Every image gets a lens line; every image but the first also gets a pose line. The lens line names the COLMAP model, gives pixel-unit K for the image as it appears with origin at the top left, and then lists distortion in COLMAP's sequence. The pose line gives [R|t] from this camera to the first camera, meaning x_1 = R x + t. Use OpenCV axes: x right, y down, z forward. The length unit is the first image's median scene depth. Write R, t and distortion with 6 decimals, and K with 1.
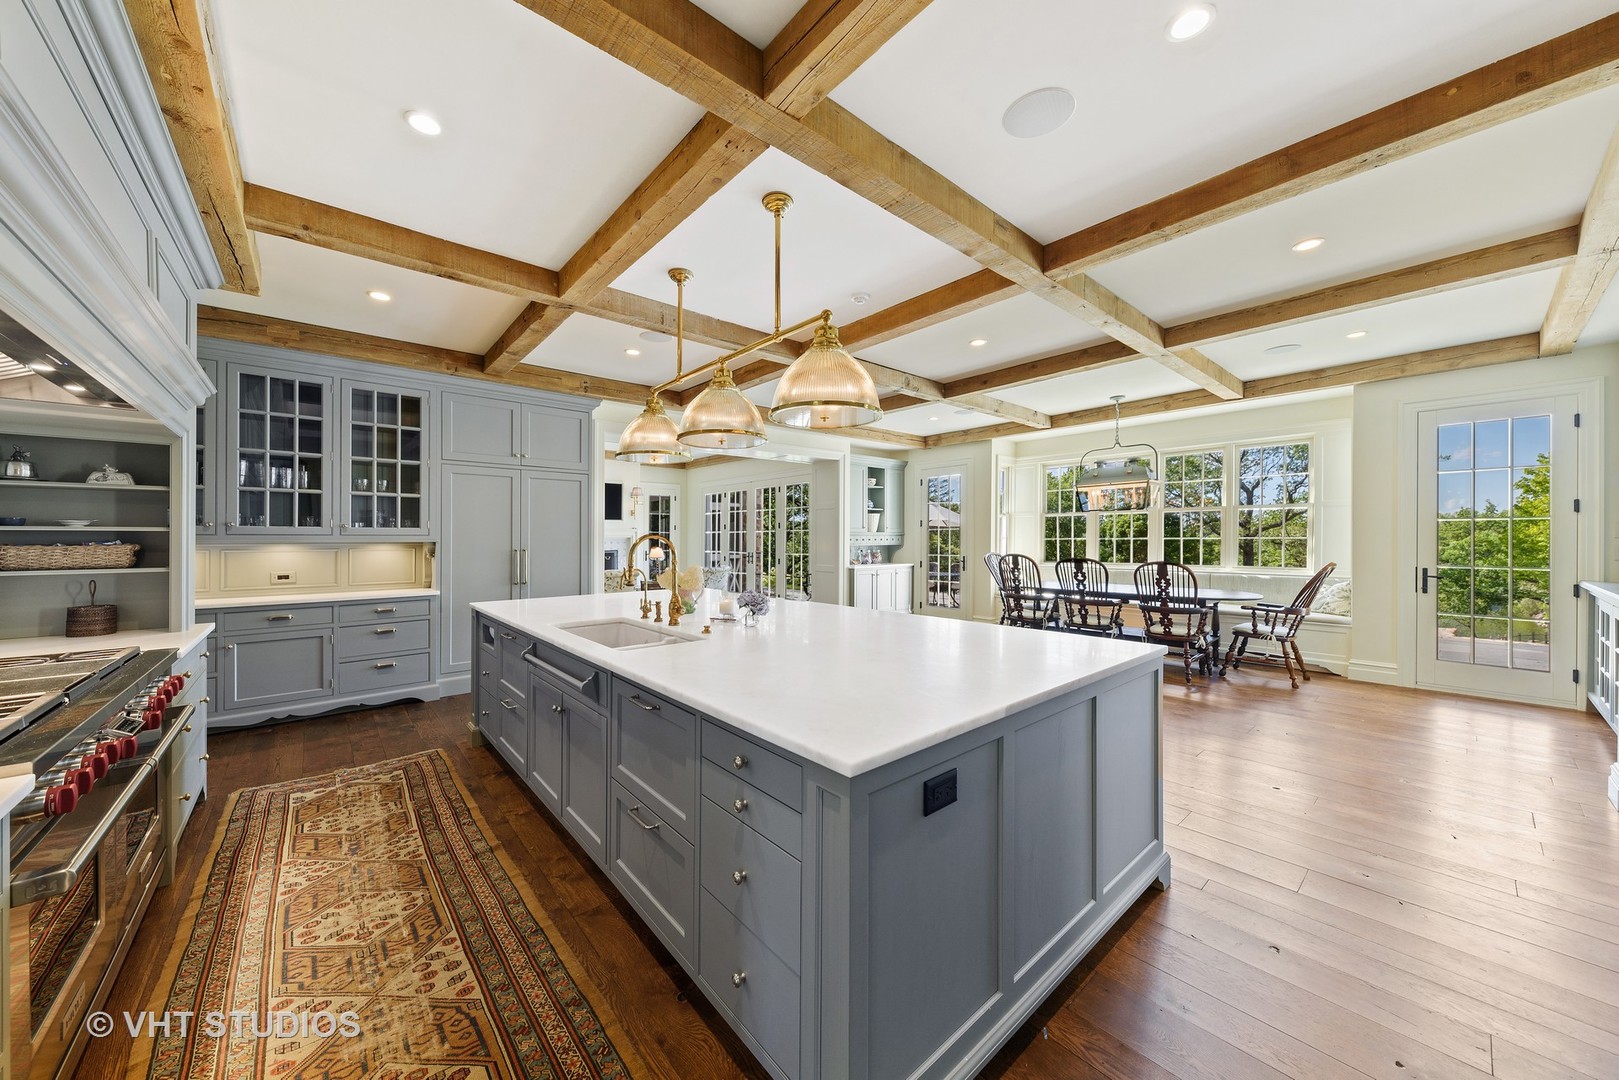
lens RADIAL K [[563.6, 0, 806.0], [0, 563.6, 534.5], [0, 0, 1]] dist [0.007741, -0.003311]
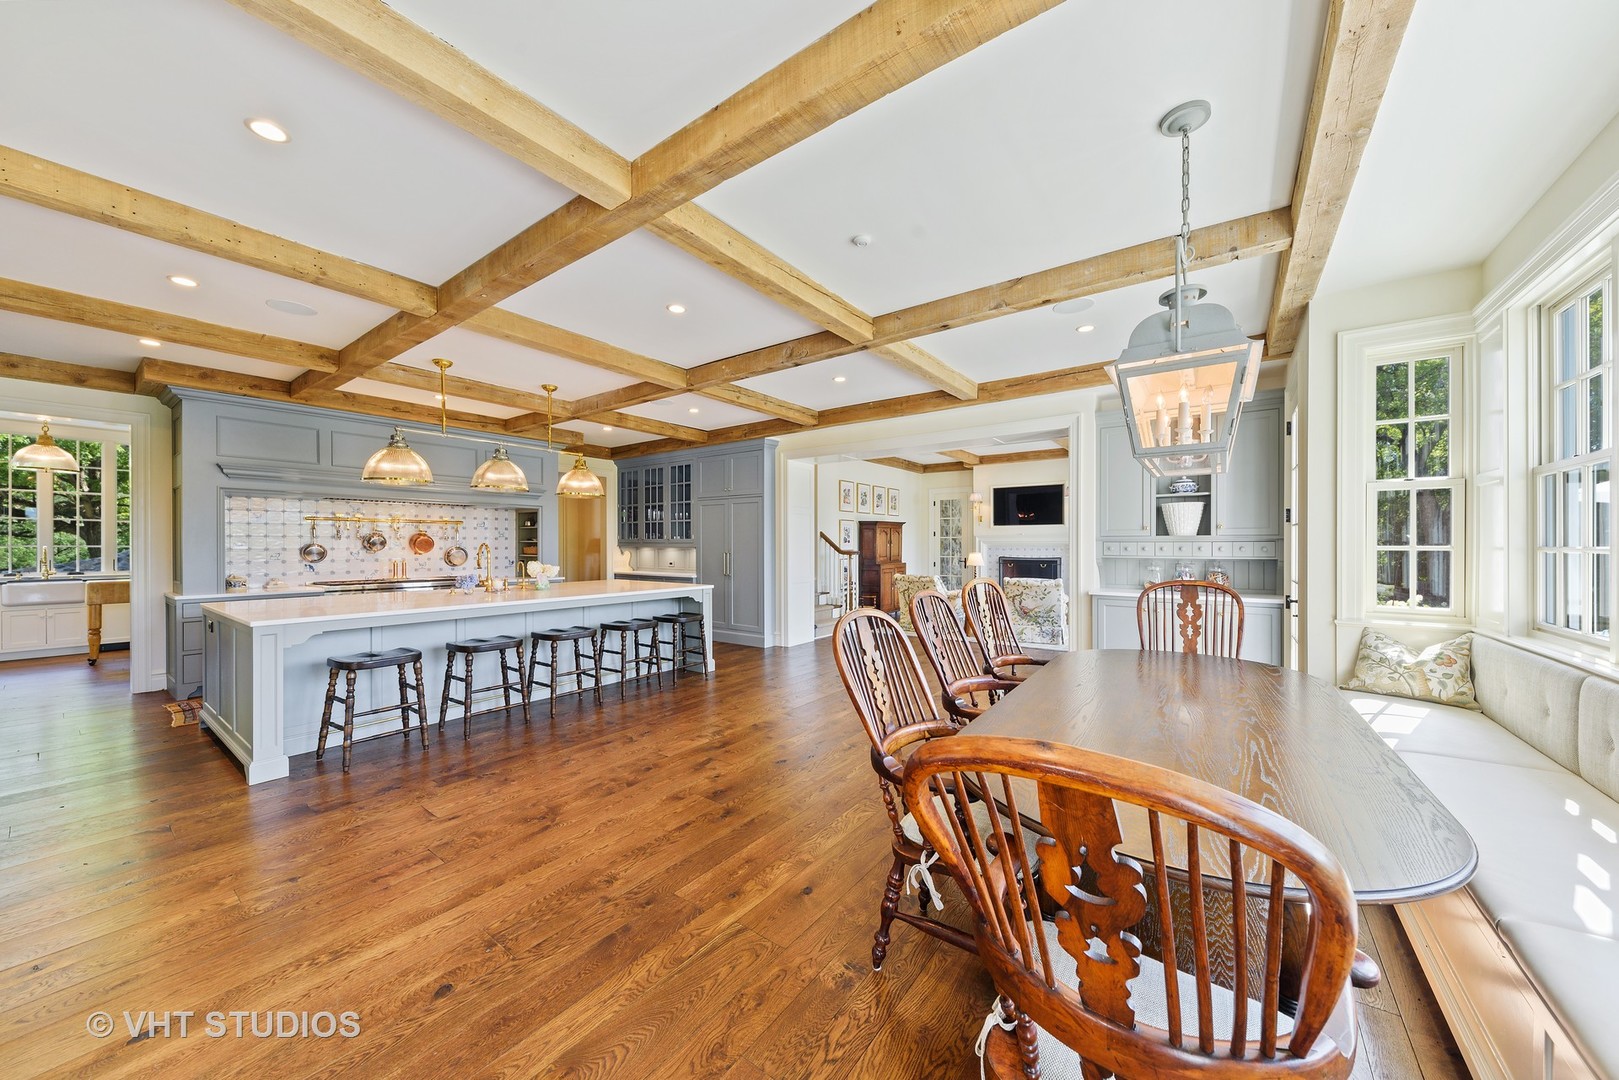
lens RADIAL K [[563.6, 0, 810.2], [0, 563.6, 542.9], [0, 0, 1]] dist [0.007741, -0.003311]
pose [[0.222794, 0.000726, -0.974865, 1.184549], [0.005683, 0.999982, 0.002043, 0.000051], [0.974849, -0.005995, 0.222786, 1.036411]]
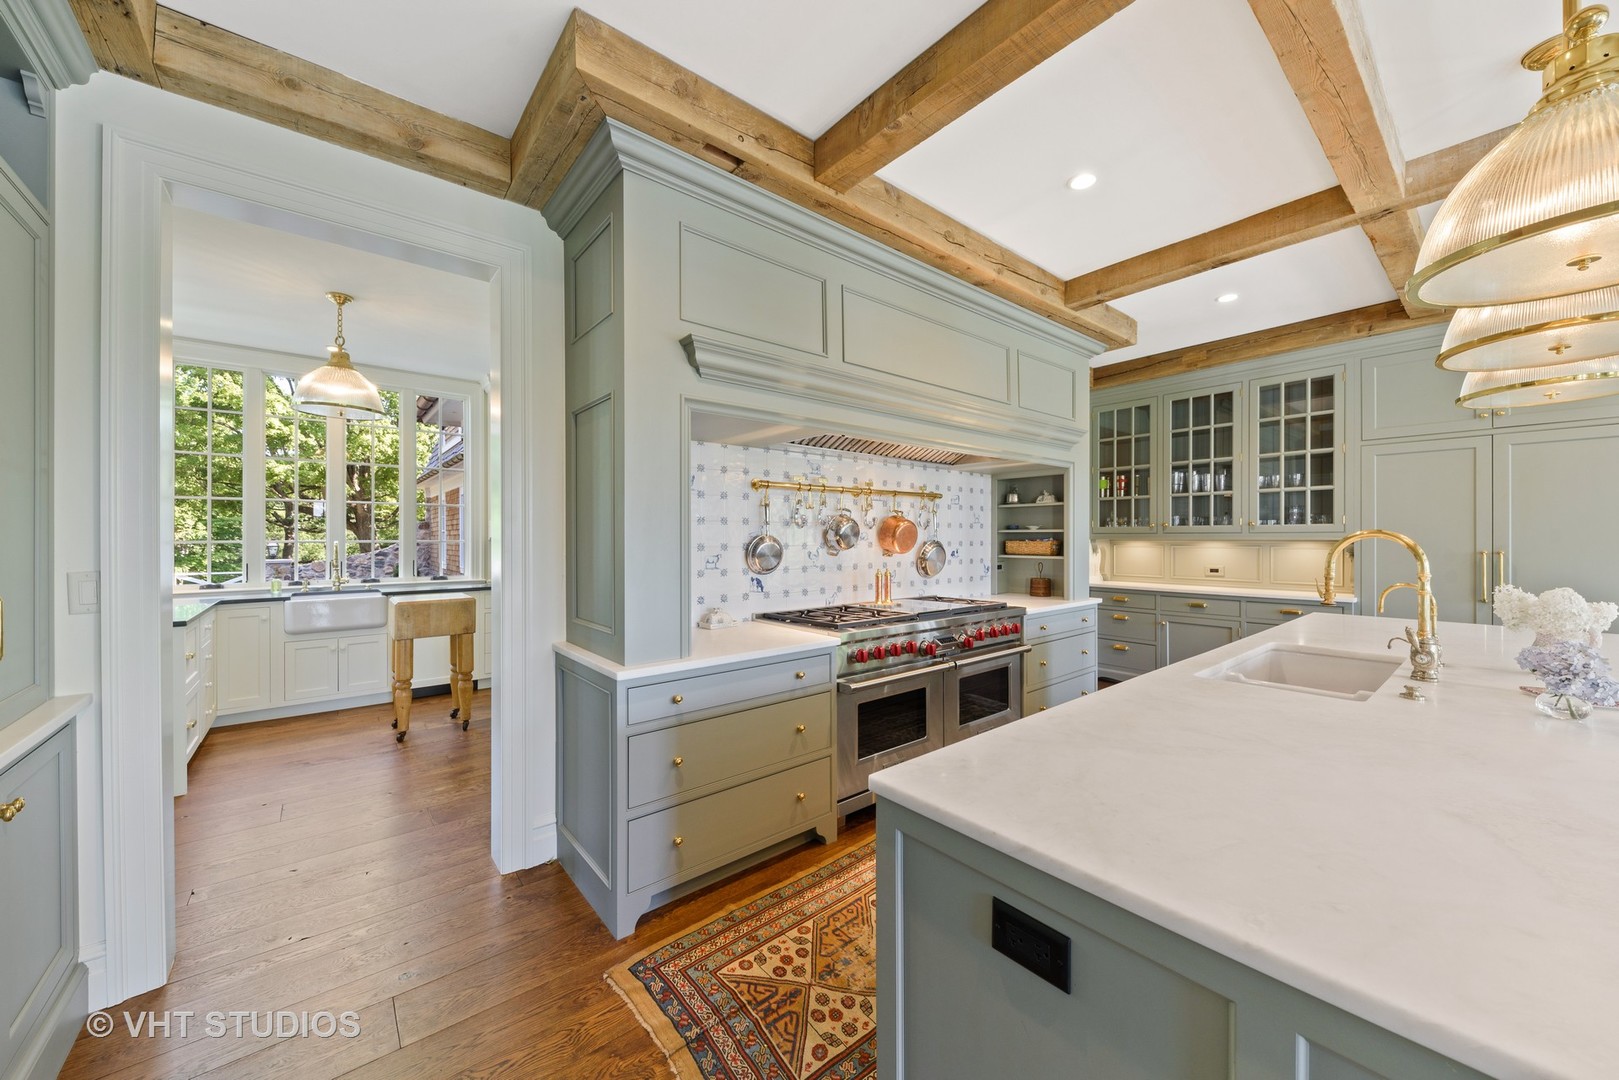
lens RADIAL K [[590.7, 0, 810.5], [0, 590.7, 531.5], [0, 0, 1]] dist [0.004081, -0.001086]
pose [[-0.022101, -0.006939, -0.999732, 0.266630], [0.010022, 0.999924, -0.007162, -0.001681], [0.999706, -0.010178, -0.022030, 0.223928]]
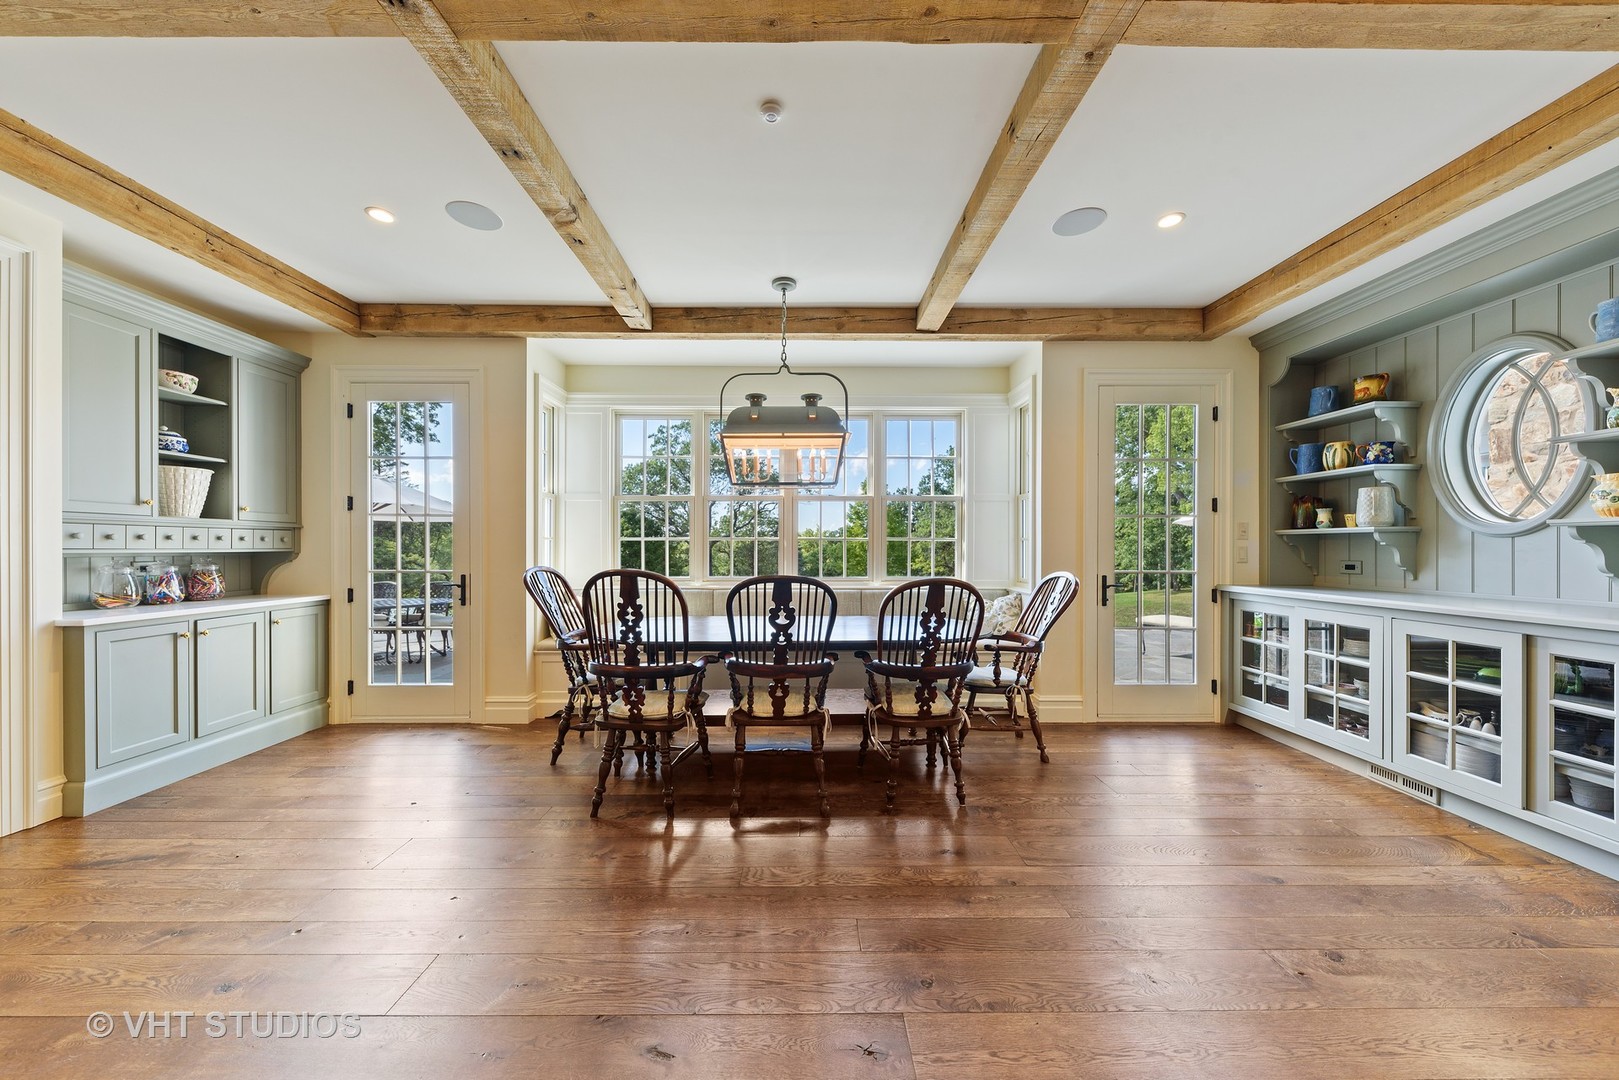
lens RADIAL K [[563.6, 0, 804.8], [0, 563.6, 547.7], [0, 0, 1]] dist [0.007741, -0.003311]
pose [[0.645971, 0.004269, 0.763350, 0.199624], [-0.008695, 0.999961, 0.001766, 0.023492], [-0.763313, -0.007778, 0.645983, 0.903404]]
